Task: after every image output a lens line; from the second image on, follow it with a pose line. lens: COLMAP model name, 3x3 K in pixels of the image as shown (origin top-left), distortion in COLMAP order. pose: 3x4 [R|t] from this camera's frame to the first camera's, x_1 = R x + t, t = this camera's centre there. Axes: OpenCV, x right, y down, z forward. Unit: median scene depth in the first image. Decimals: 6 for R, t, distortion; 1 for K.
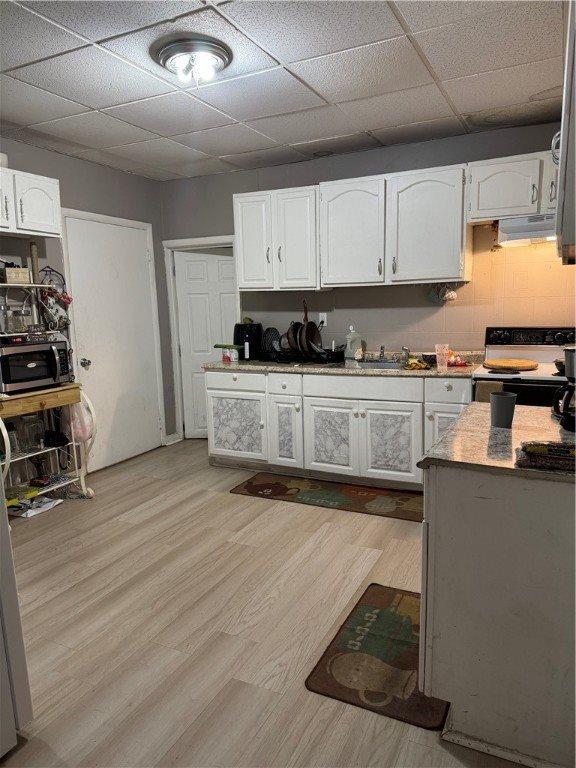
lens RADIAL K [[535.5, 0, 282.1], [0, 535.5, 388.0], [0, 0, 1]] dist [0.010270, -0.019990]
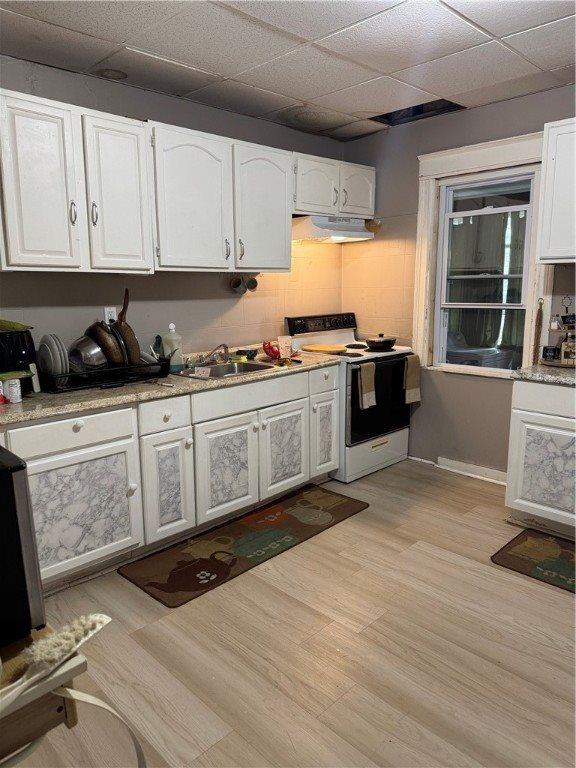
lens RADIAL K [[535.5, 0, 285.0], [0, 535.5, 380.0], [0, 0, 1]] dist [0.010270, -0.019990]
pose [[0.281775, -0.143149, 0.948742, -0.591615], [0.158247, 0.982200, 0.101198, -0.095242], [-0.946341, 0.121620, 0.299413, 0.673918]]
